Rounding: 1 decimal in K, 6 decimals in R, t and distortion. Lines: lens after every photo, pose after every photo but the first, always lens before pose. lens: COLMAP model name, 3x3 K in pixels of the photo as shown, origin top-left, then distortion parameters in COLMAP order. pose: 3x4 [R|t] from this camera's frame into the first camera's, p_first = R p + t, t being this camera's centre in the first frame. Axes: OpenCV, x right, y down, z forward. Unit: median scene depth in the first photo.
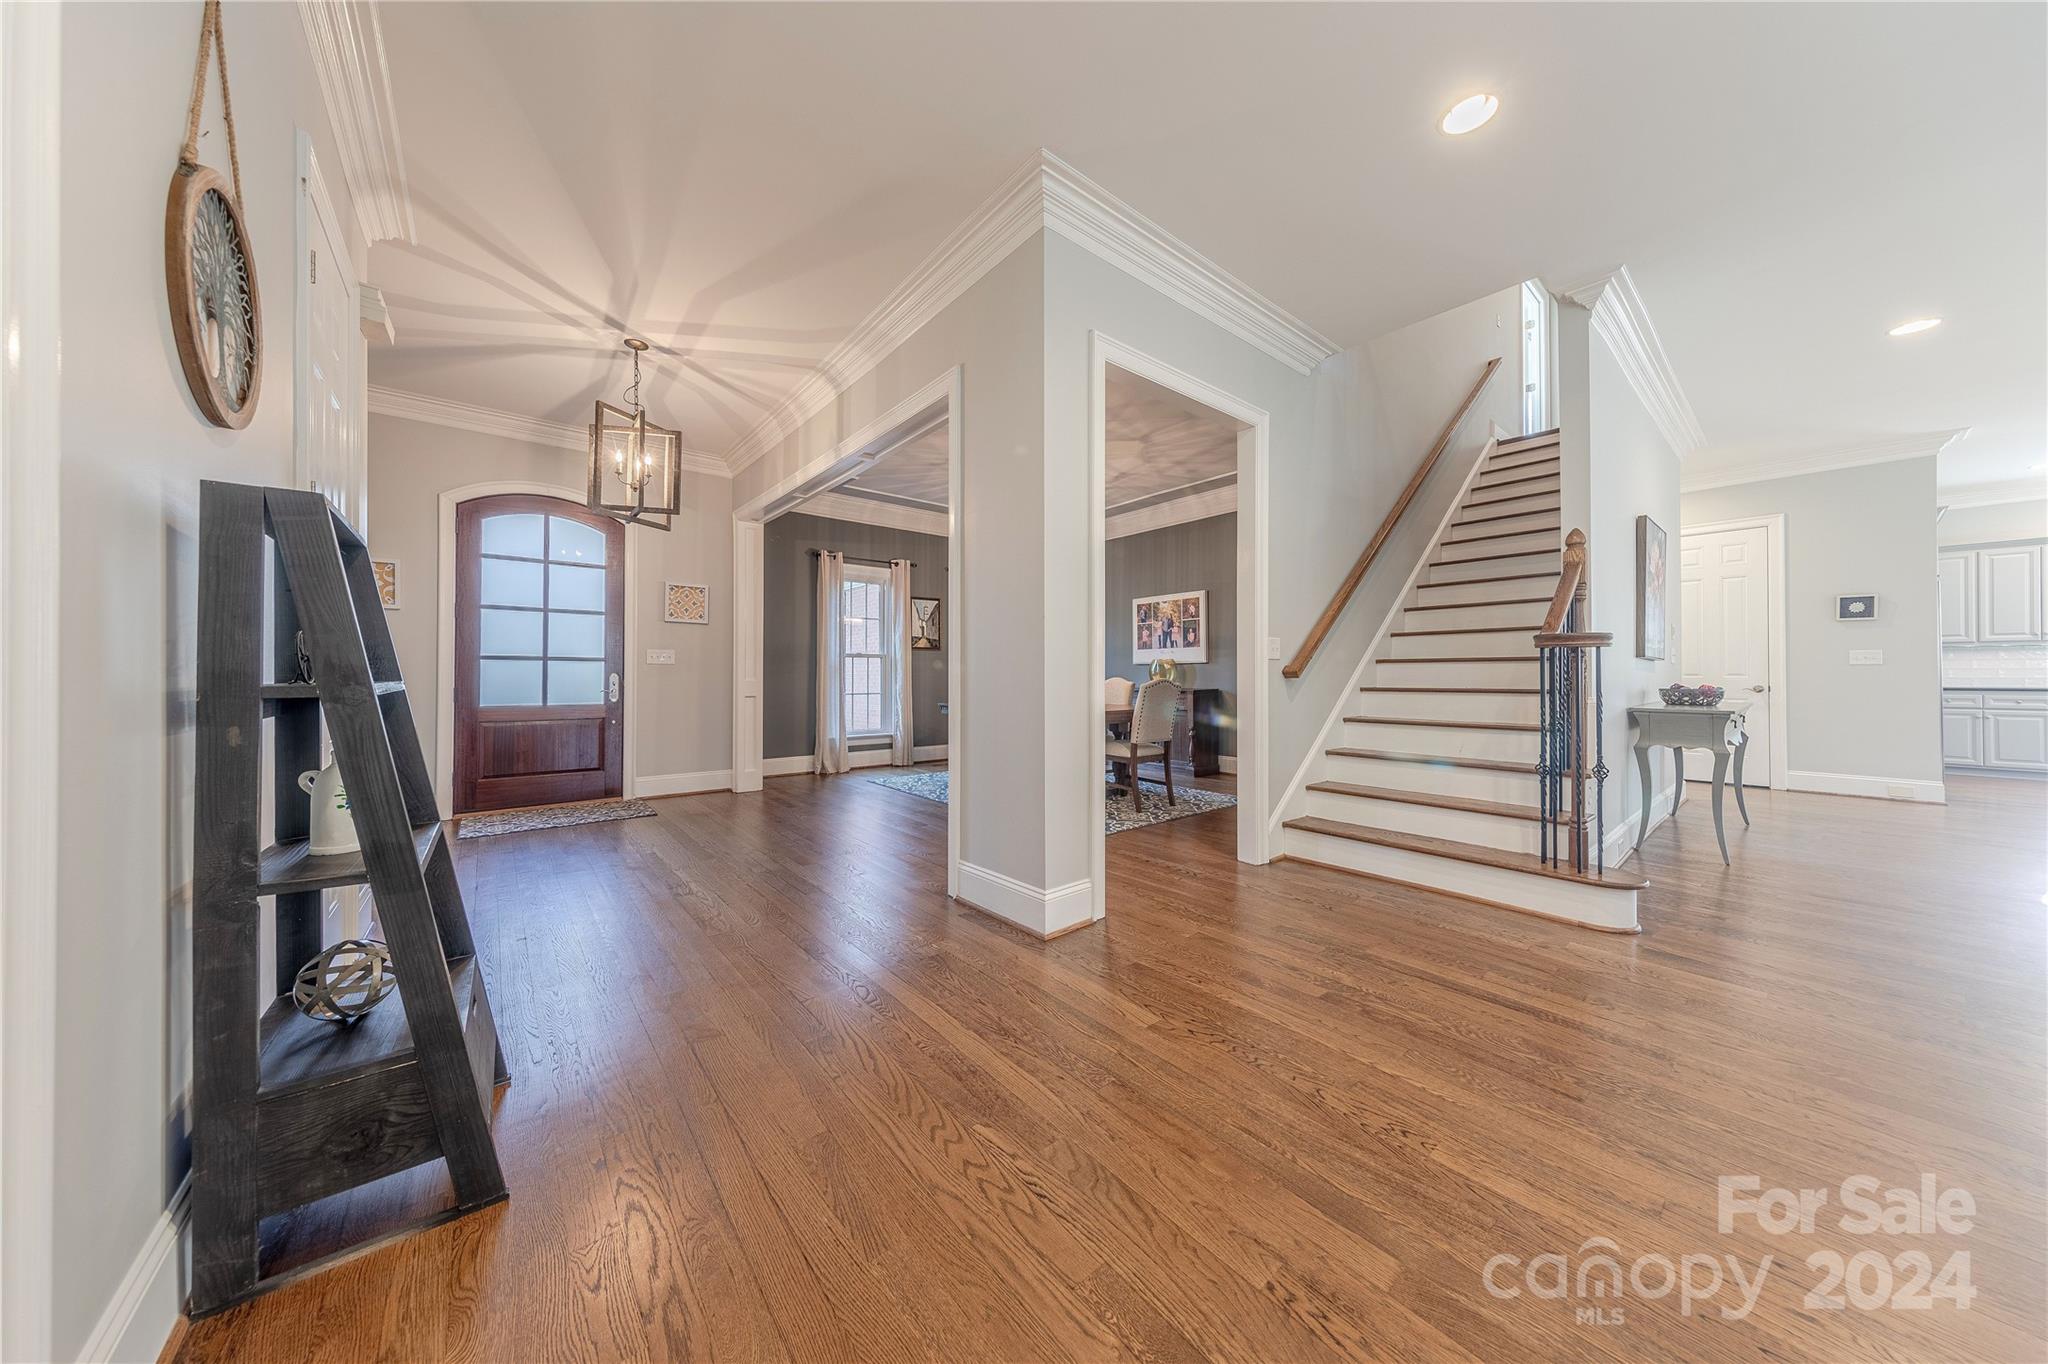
lens RADIAL K [[647.2, 0, 1010.7], [0, 647.2, 674.8], [0, 0, 1]] dist [0.002180, -0.000066]
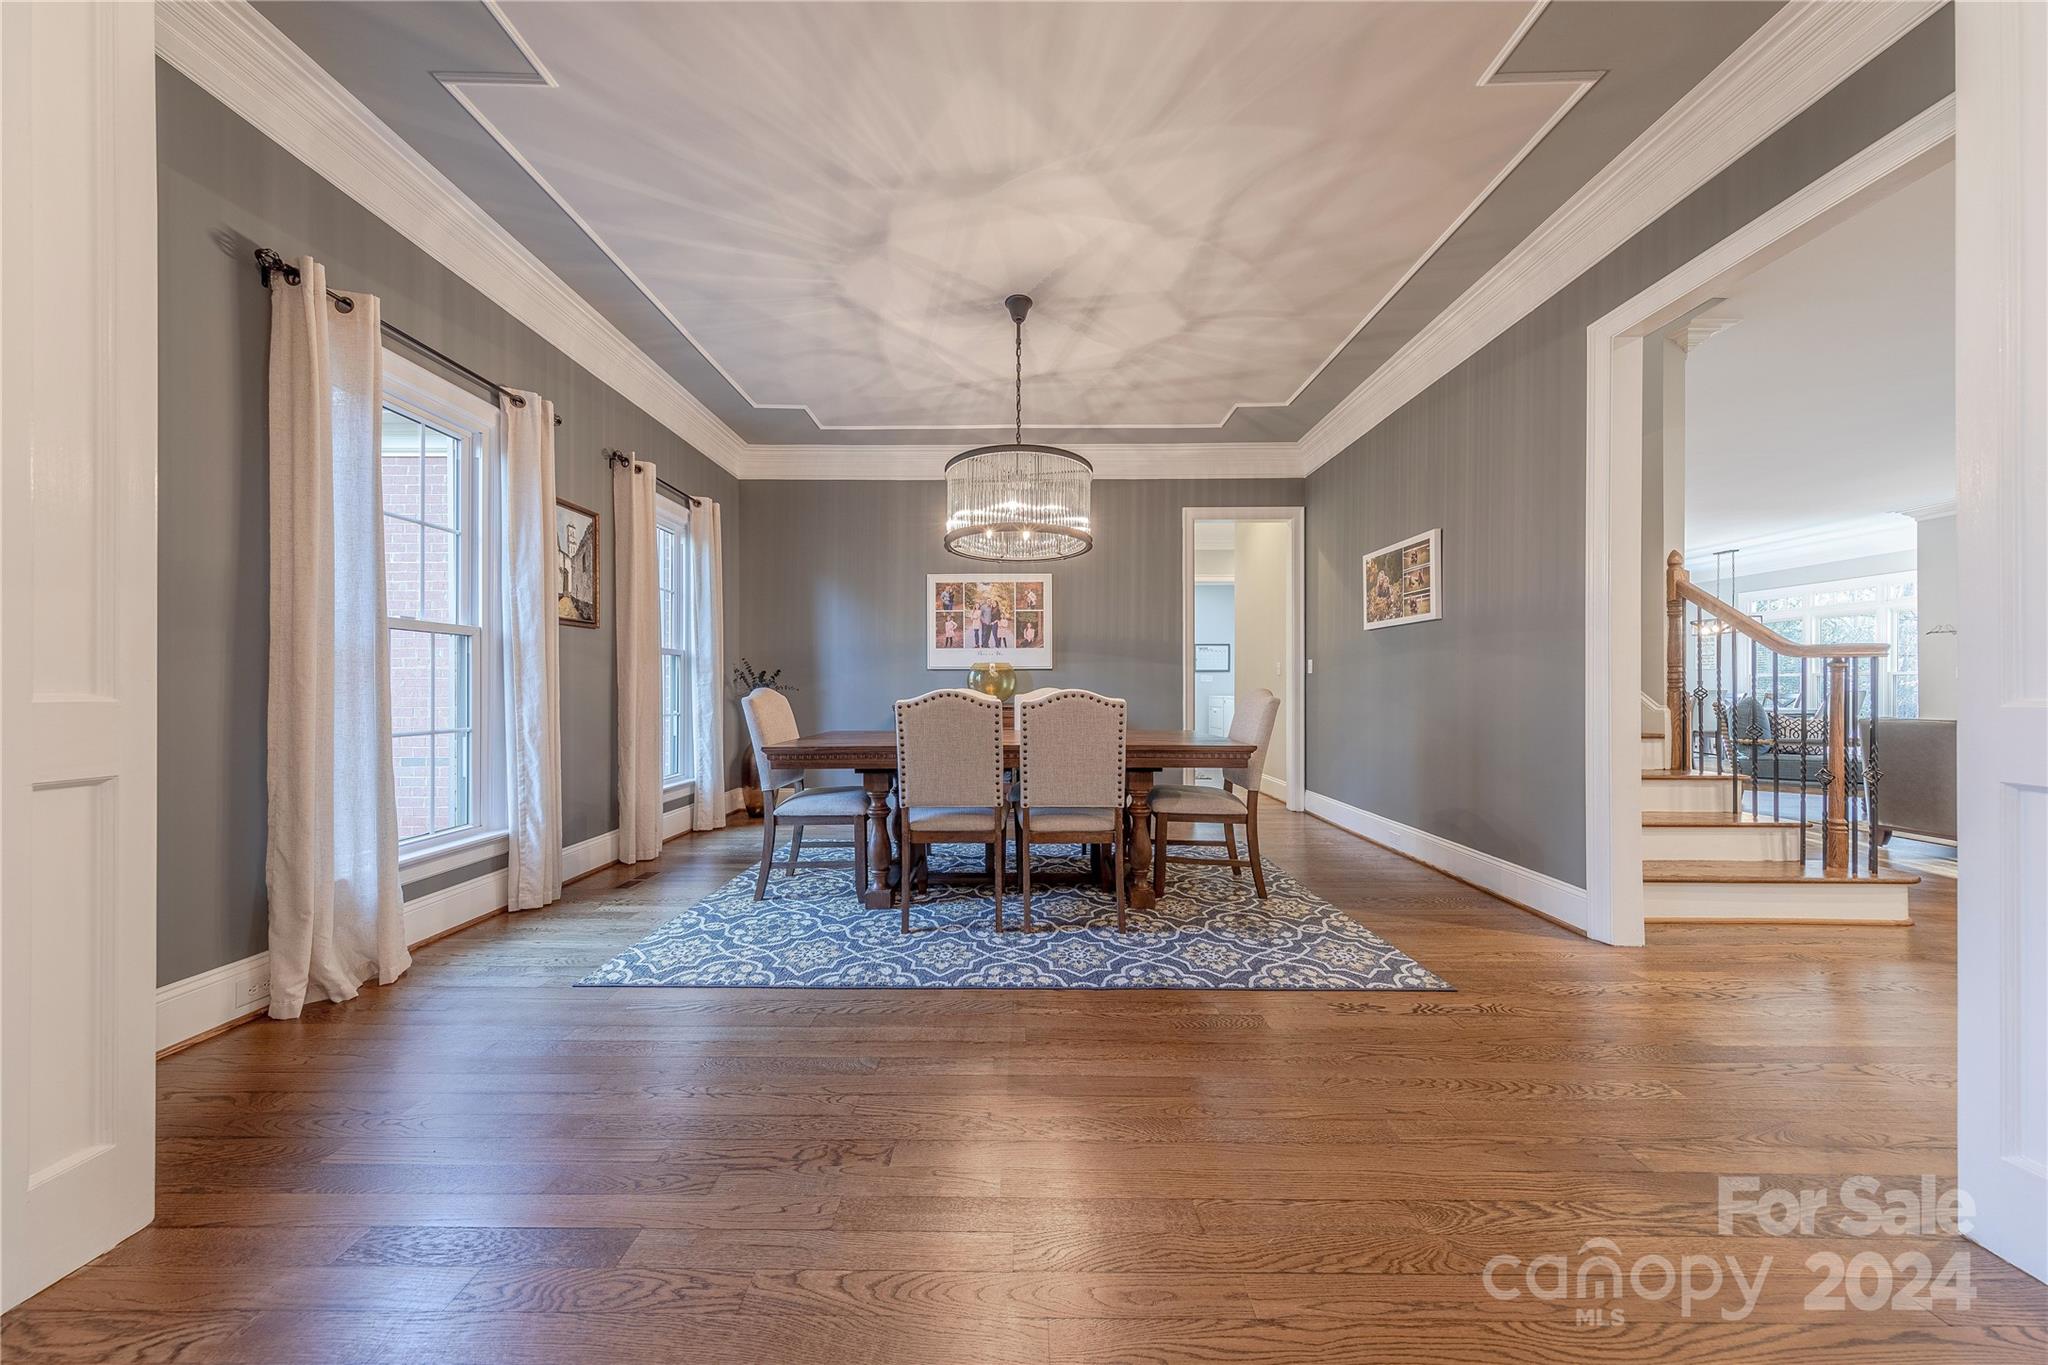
lens RADIAL K [[647.2, 0, 1023.6], [0, 647.2, 689.9], [0, 0, 1]] dist [0.002180, -0.000066]
pose [[0.628613, -0.000994, 0.777717, -0.295013], [-0.002202, 0.999993, 0.003057, 0.003330], [-0.777715, -0.003634, 0.628607, 0.518732]]
